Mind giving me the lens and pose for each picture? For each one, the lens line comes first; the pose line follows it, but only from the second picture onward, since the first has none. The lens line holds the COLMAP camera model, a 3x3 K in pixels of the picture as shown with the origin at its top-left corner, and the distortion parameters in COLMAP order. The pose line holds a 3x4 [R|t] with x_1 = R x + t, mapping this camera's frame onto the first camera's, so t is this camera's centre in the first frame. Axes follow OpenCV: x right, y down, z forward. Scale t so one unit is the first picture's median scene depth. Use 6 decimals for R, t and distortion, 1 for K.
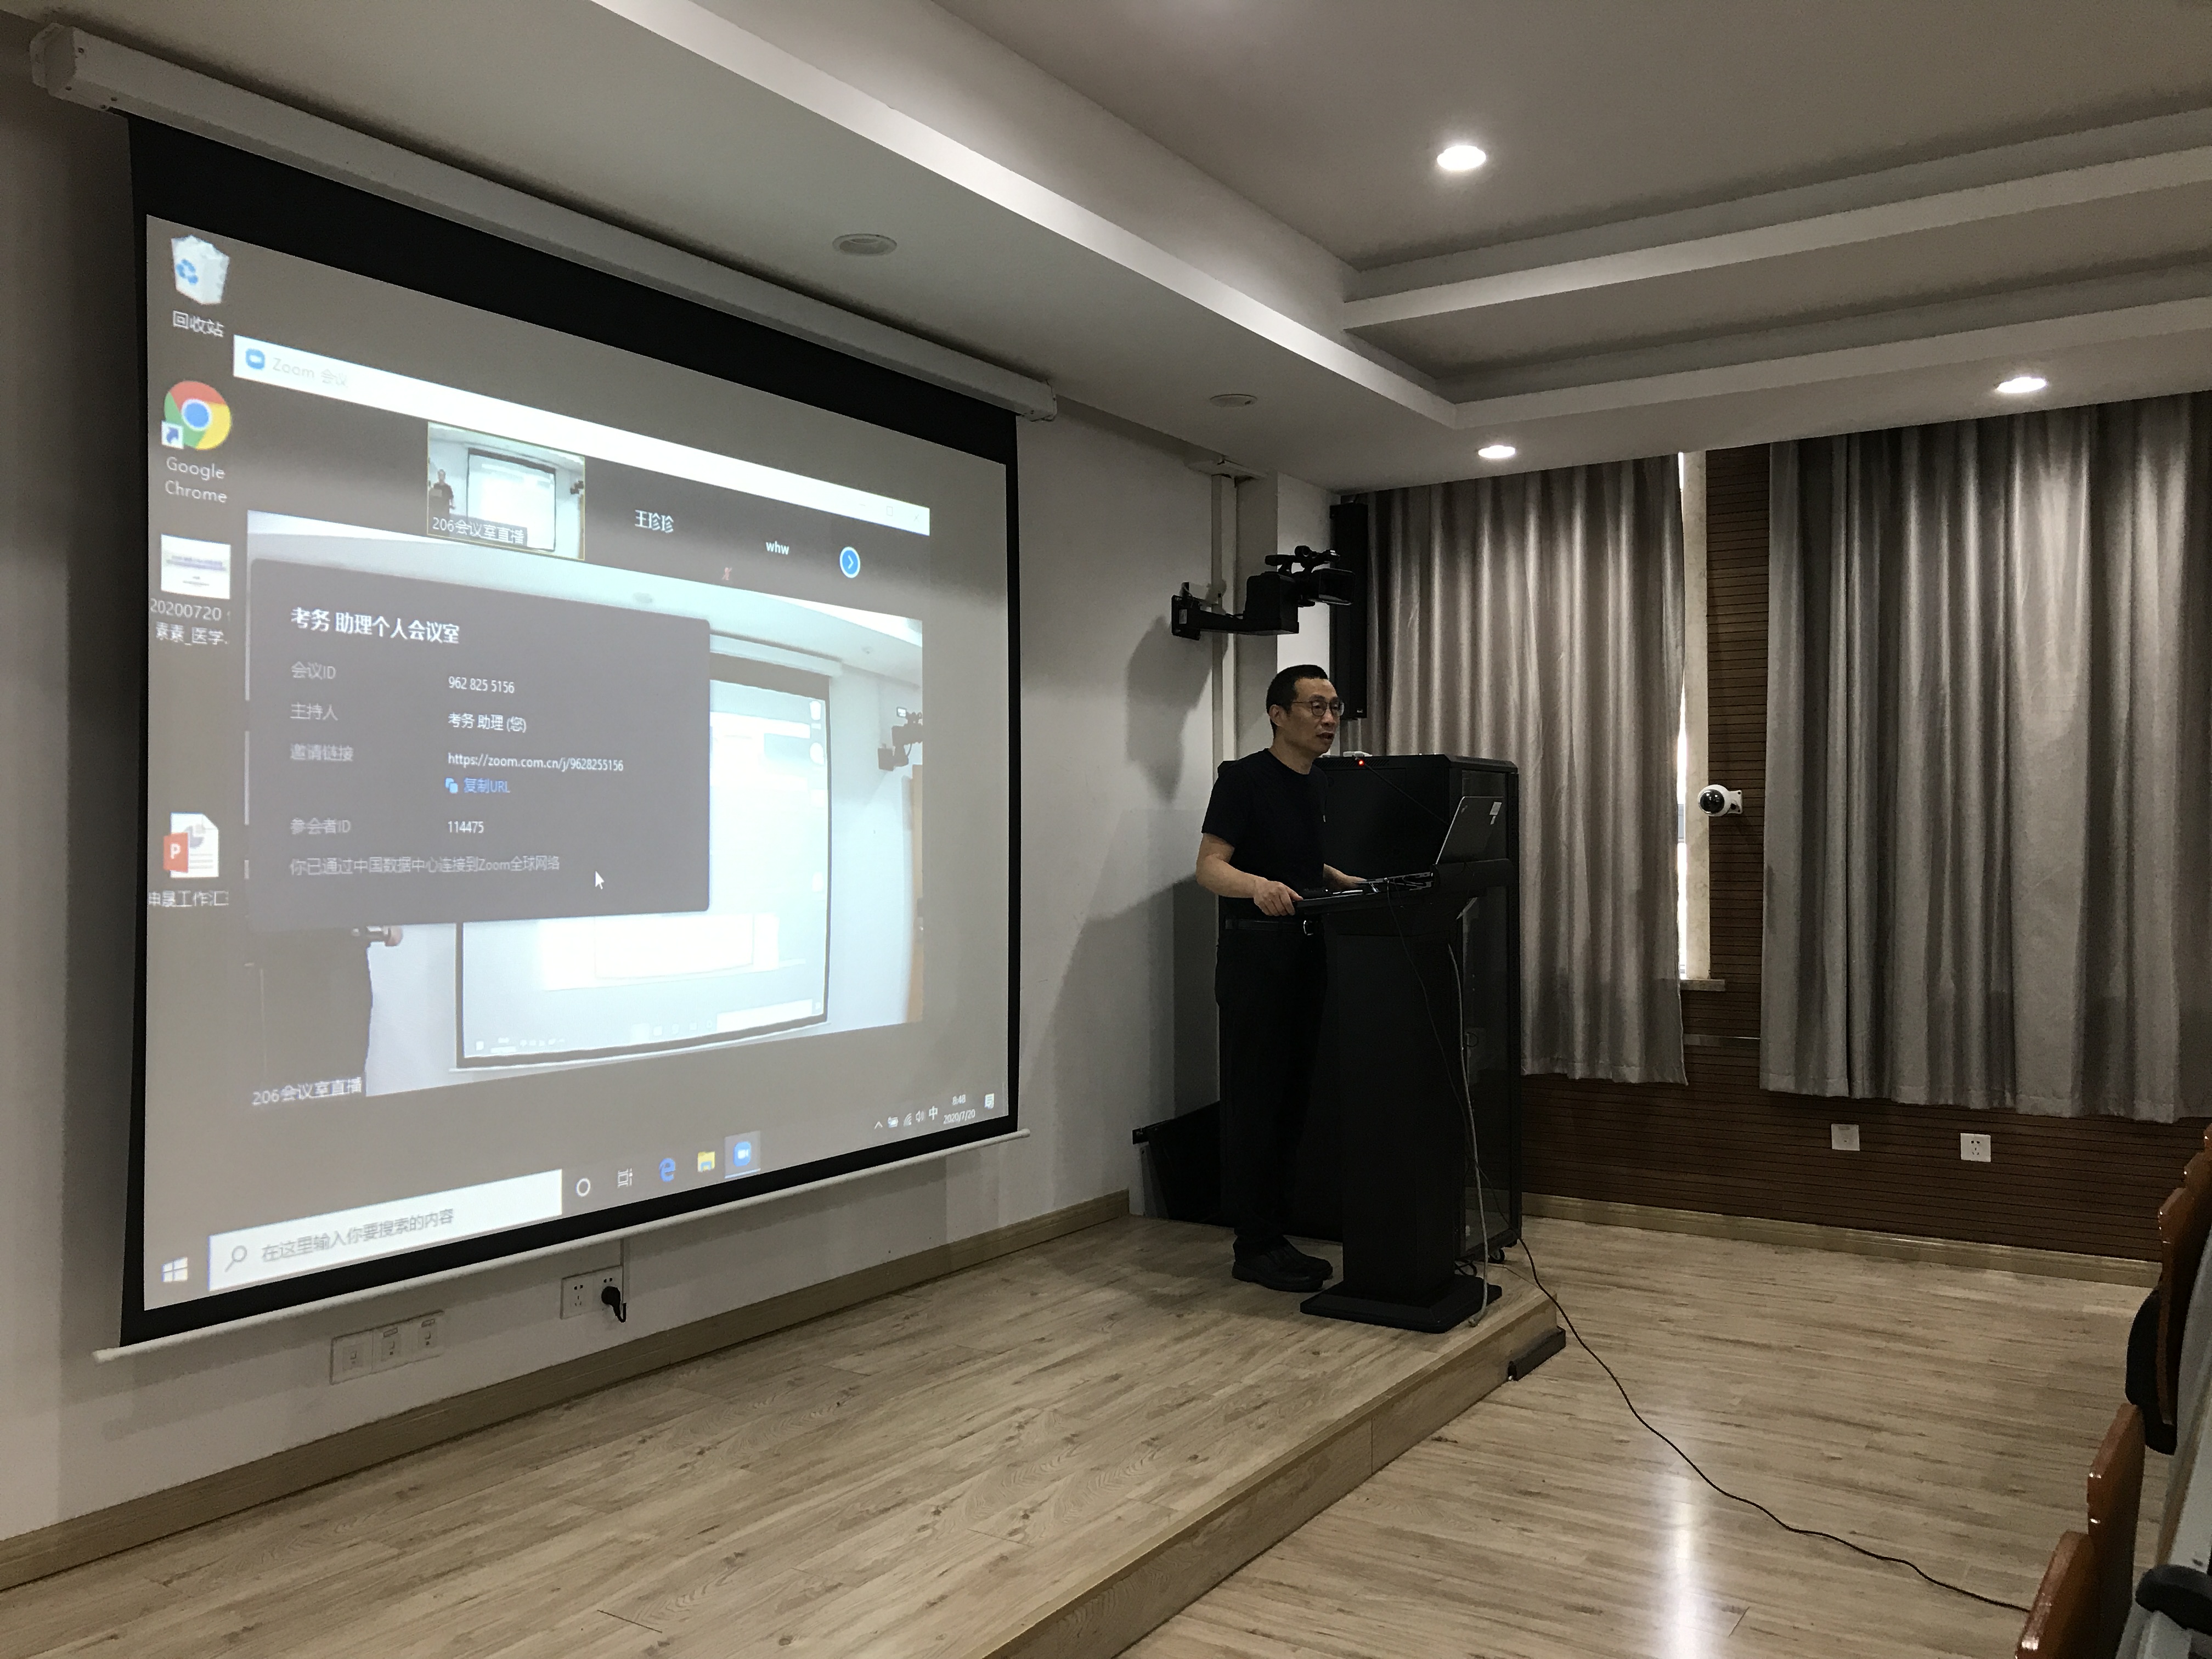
lens RADIAL K [[1817.5, 0, 1101.1], [0, 1817.5, 823.7], [0, 0, 1]] dist [-0.005764, -0.001897]
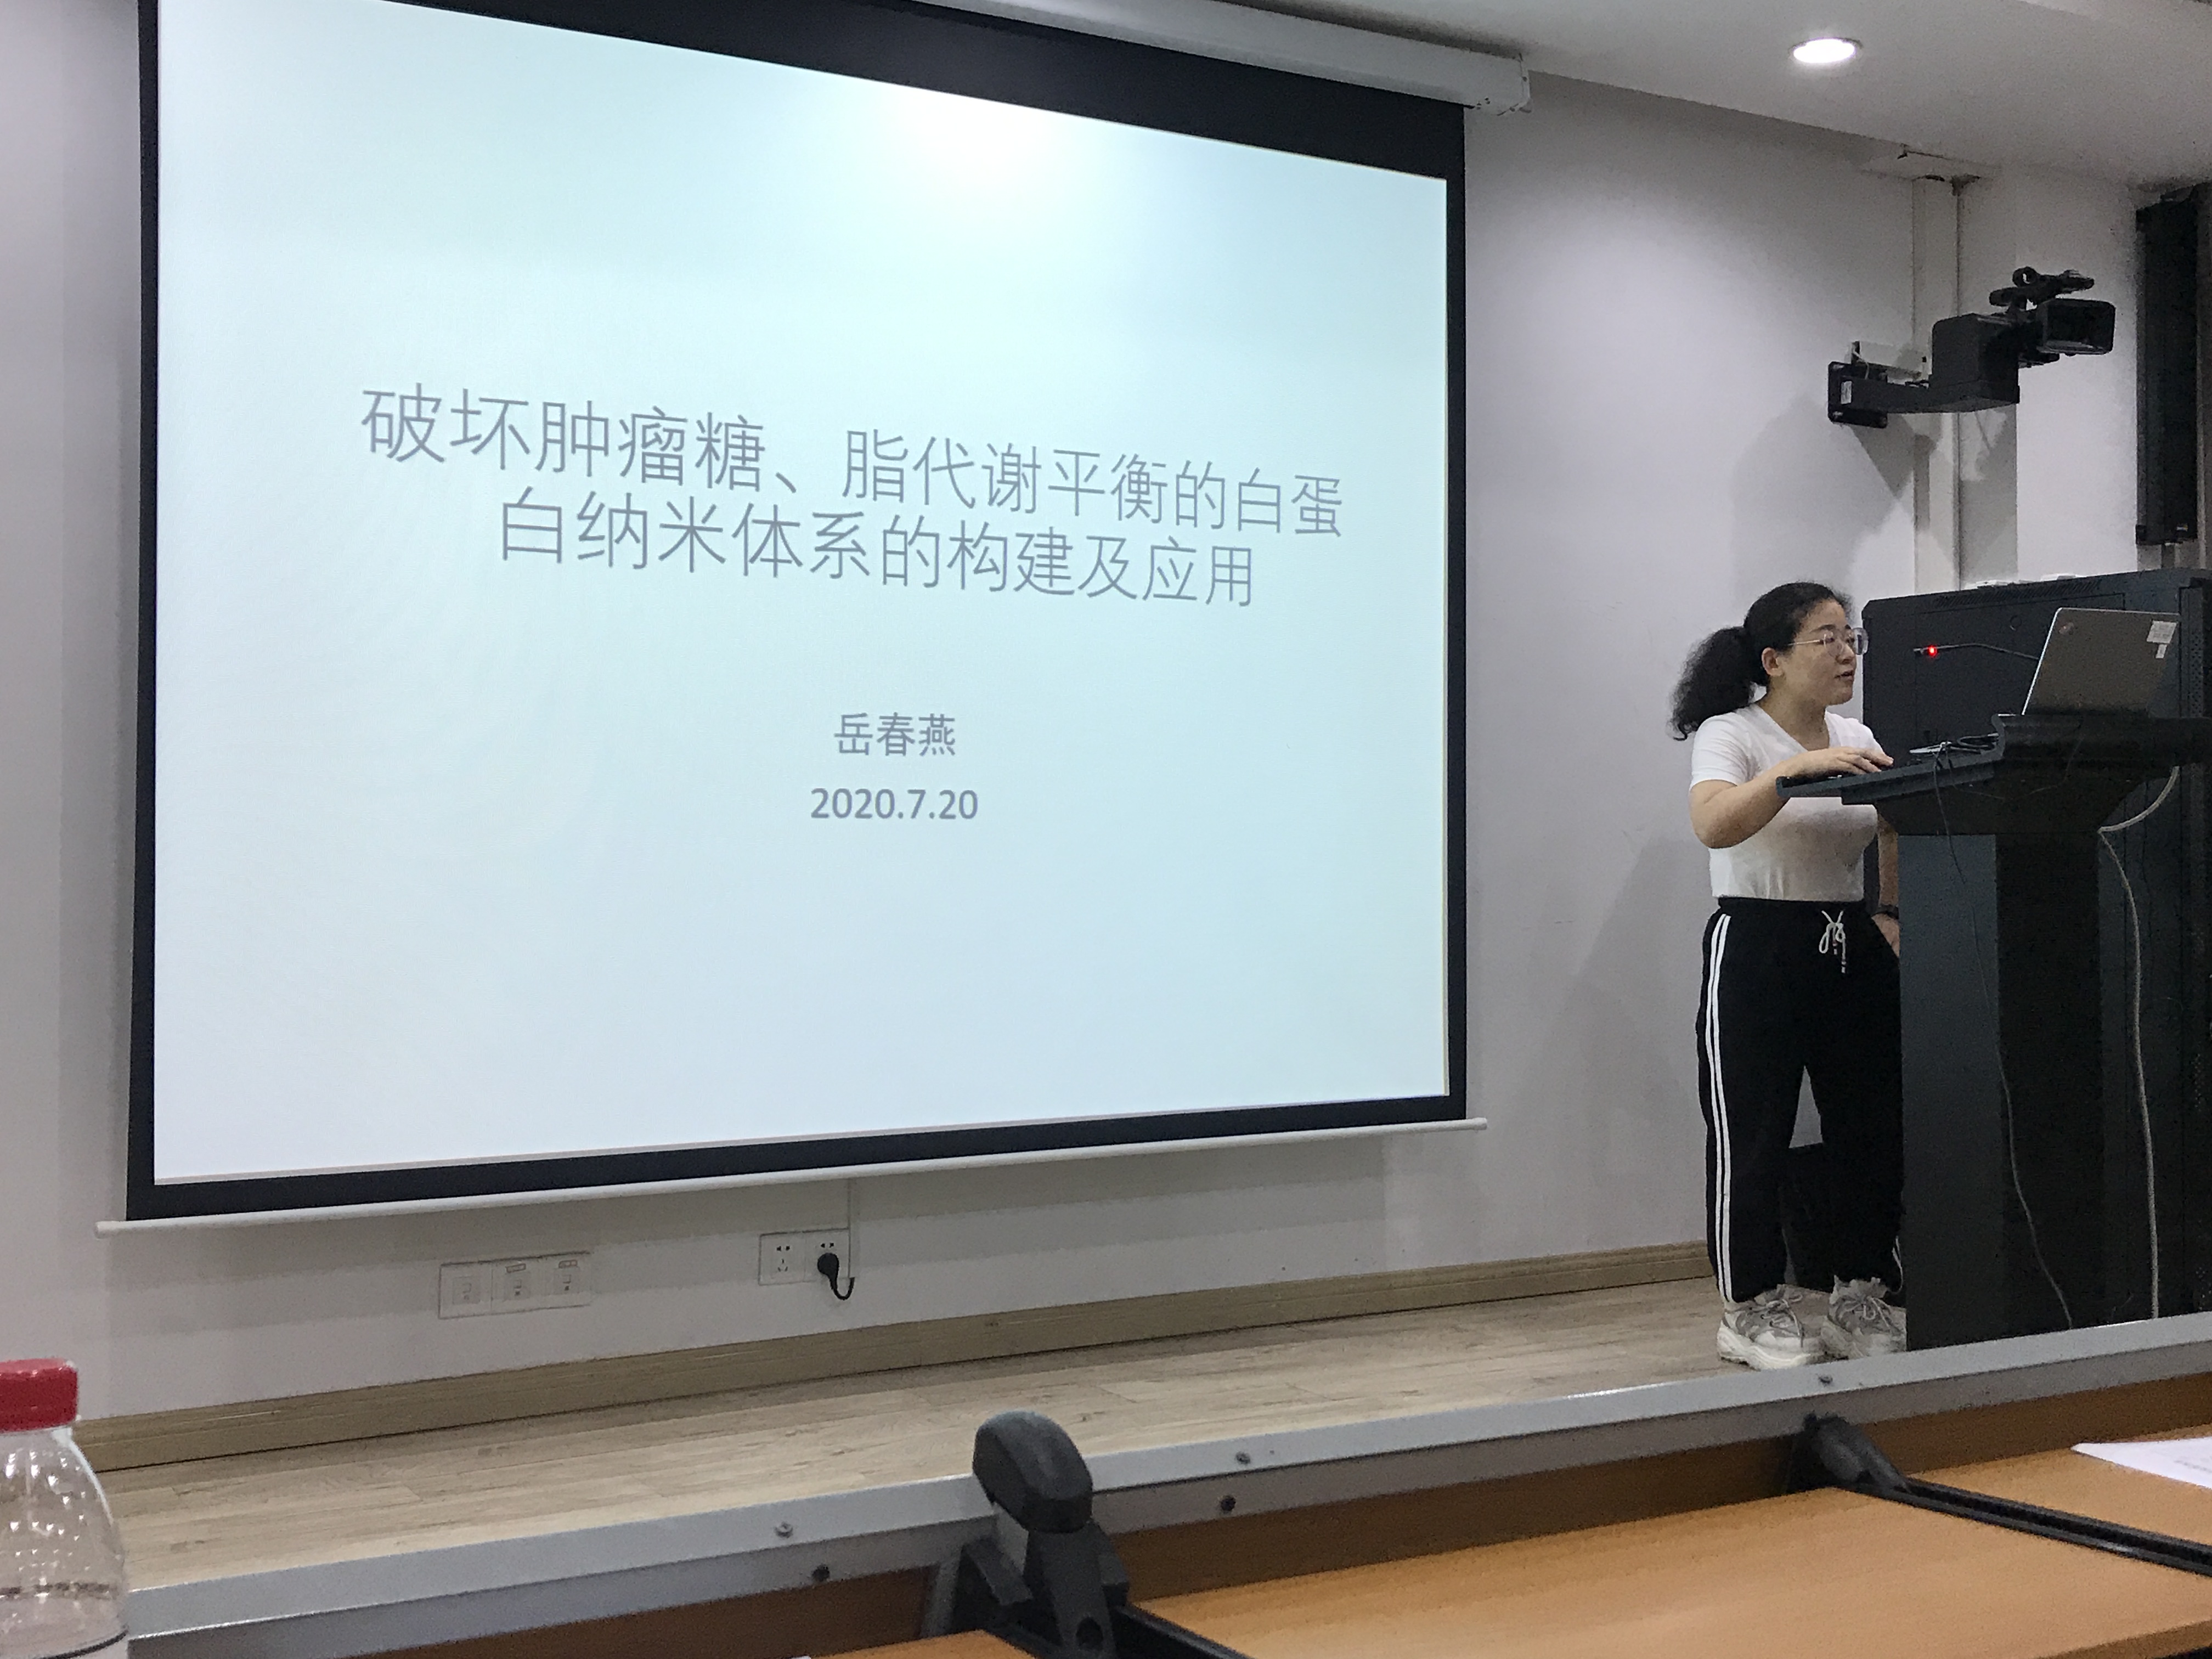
lens RADIAL K [[2499.8, 0, 1097.2], [0, 2499.8, 828.6], [0, 0, 1]] dist [0.009447, -0.056066]
pose [[0.892383, 0.000432, -0.451279, 0.287011], [0.001746, 0.999989, 0.004411, 0.056476], [0.451276, -0.004724, 0.892372, 0.068740]]
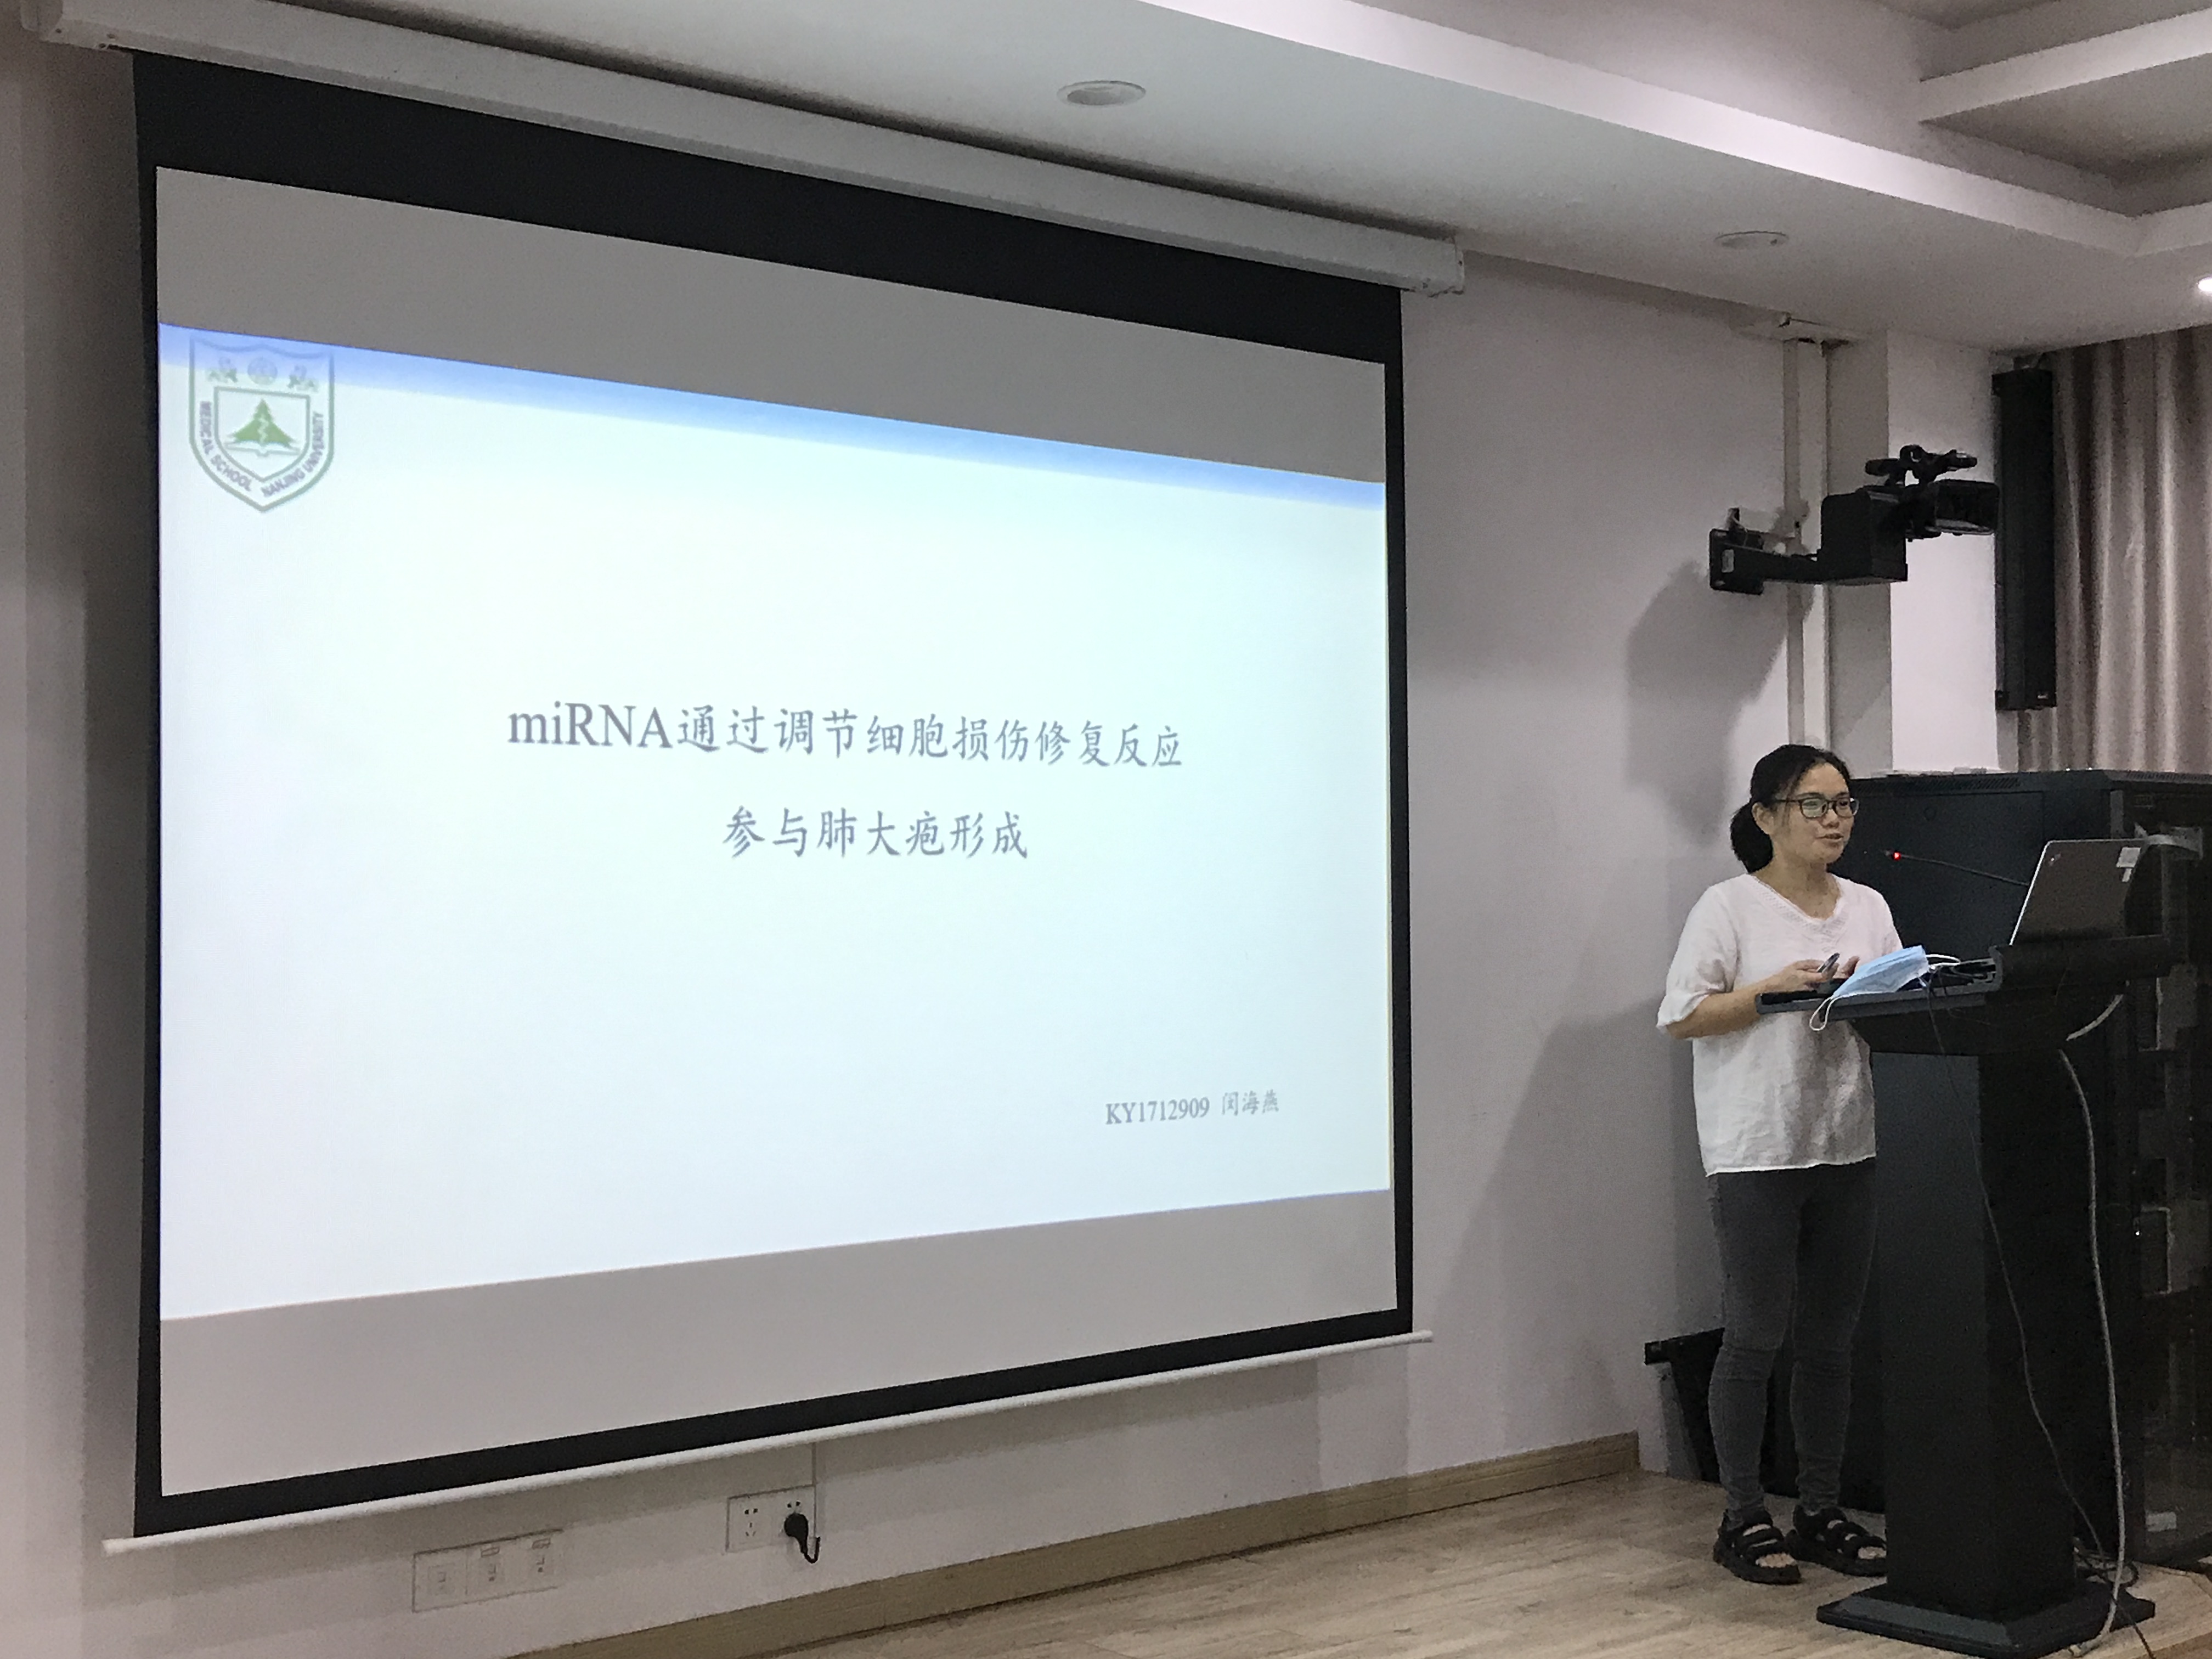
lens RADIAL K [[2878.8, 0, 1102.8], [0, 2878.8, 830.1], [0, 0, 1]] dist [0.062149, -0.244225]
pose [[0.958832, -0.010200, -0.283792, 0.164757], [0.007531, 0.999917, -0.010494, -0.010015], [0.283875, 0.007925, 0.958828, -0.086764]]
